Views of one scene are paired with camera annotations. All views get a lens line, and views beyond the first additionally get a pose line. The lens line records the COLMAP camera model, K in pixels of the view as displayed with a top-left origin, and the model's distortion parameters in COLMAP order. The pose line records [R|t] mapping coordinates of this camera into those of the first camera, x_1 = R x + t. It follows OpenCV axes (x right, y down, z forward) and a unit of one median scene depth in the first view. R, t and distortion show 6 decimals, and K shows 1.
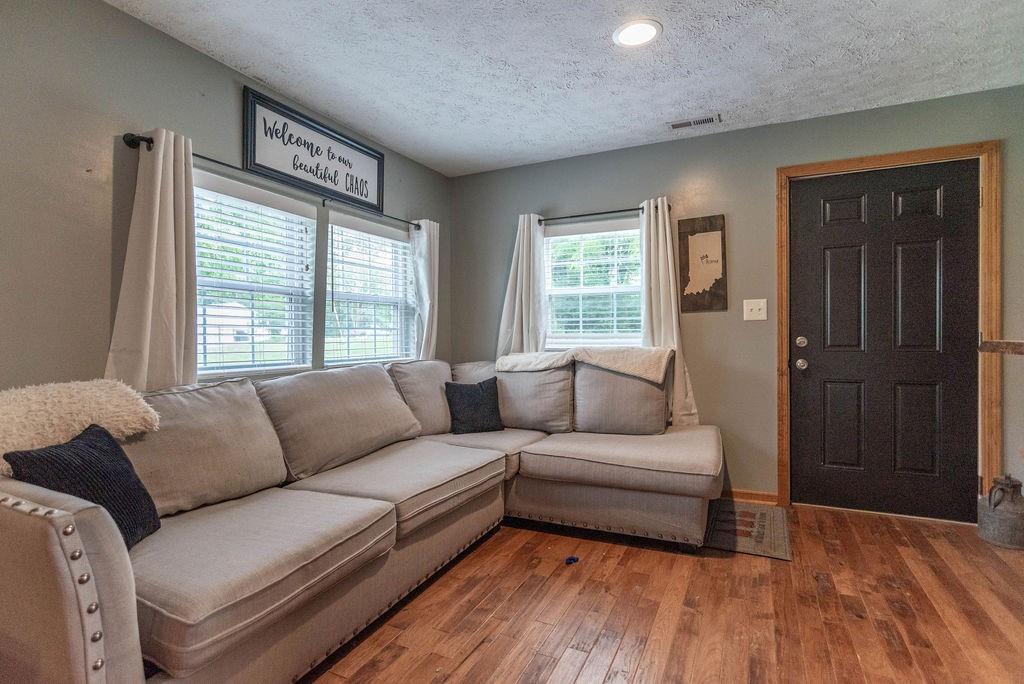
lens RADIAL K [[514.9, 0, 512.0], [0, 514.9, 342.0], [0, 0, 1]] dist [-0.000562, 0.000760]
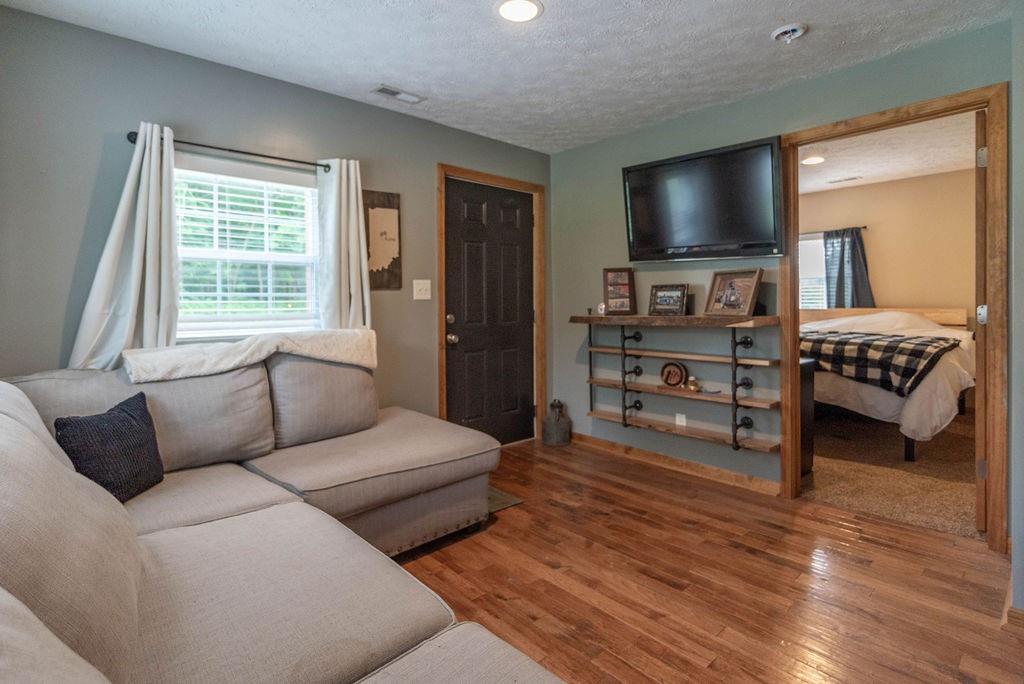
lens RADIAL K [[514.7, 0, 510.6], [0, 514.7, 305.9], [0, 0, 1]] dist [0.000458, 0.000477]
pose [[0.381547, -0.003638, 0.924342, -0.450500], [0.018756, 0.999817, -0.003808, -0.022009], [-0.924159, 0.018790, 0.381545, 0.434241]]
